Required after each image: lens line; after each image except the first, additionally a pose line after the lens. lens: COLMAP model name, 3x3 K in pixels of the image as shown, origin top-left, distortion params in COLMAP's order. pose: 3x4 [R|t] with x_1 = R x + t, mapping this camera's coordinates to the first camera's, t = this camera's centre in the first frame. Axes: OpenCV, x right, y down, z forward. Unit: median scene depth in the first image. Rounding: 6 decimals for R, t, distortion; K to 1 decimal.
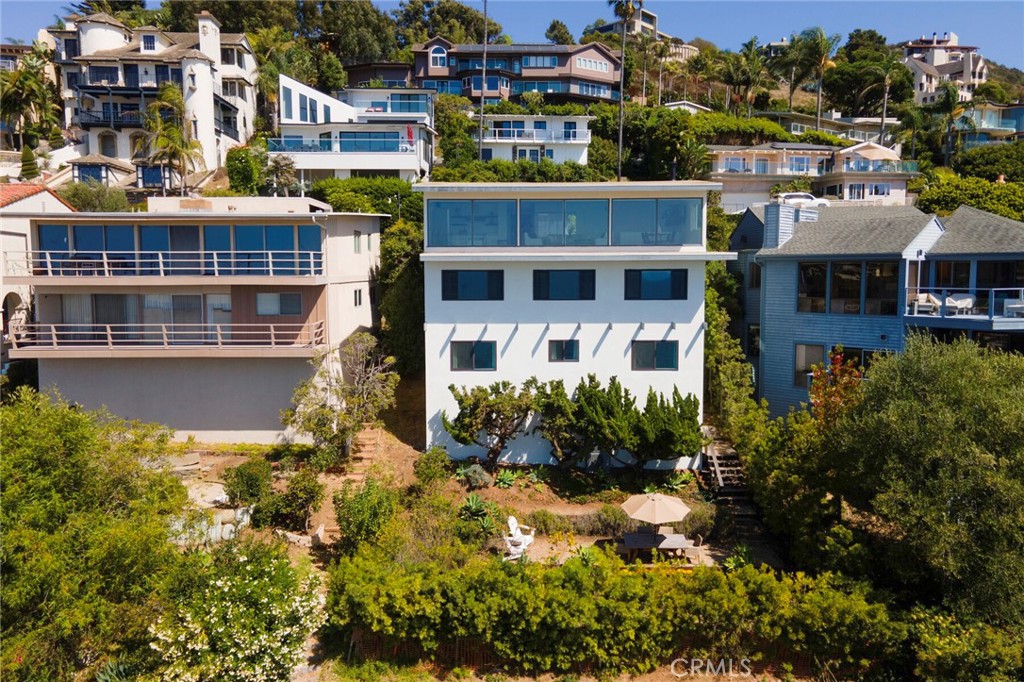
lens RADIAL K [[740.1, 0, 512.4], [0, 740.1, 330.4], [0, 0, 1]] dist [0.034460, 0.010323]
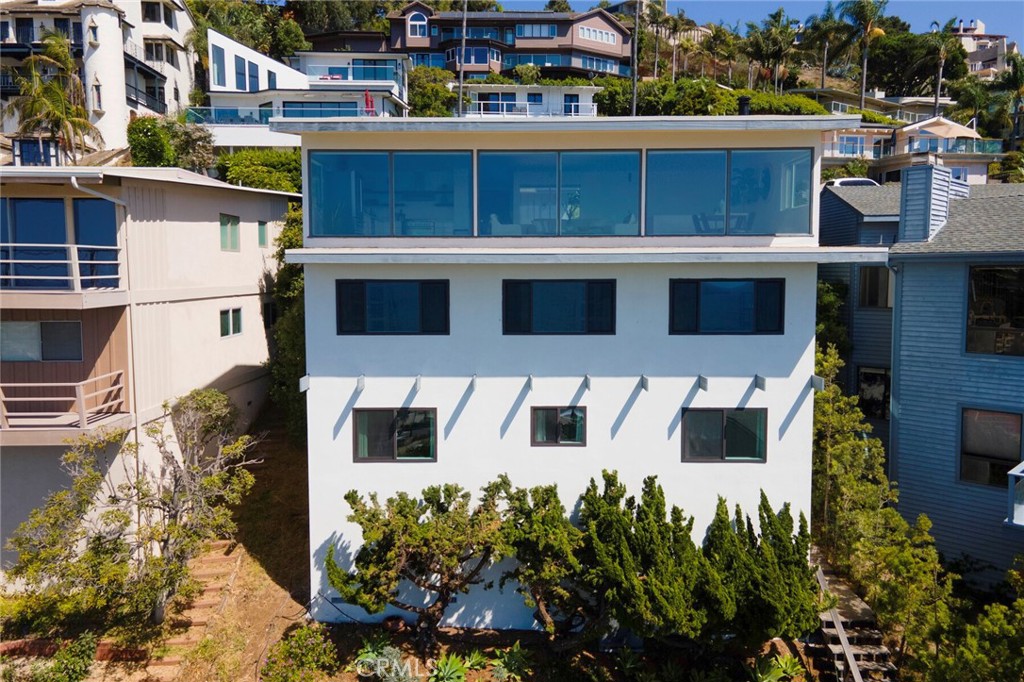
lens RADIAL K [[740.1, 0, 512.4], [0, 740.1, 330.4], [0, 0, 1]] dist [0.034460, 0.010323]
pose [[0.999997, 0.000848, -0.002216, 0.018559], [-0.000855, 0.999996, -0.002868, -0.021620], [0.002214, 0.002870, 0.999993, 0.228806]]
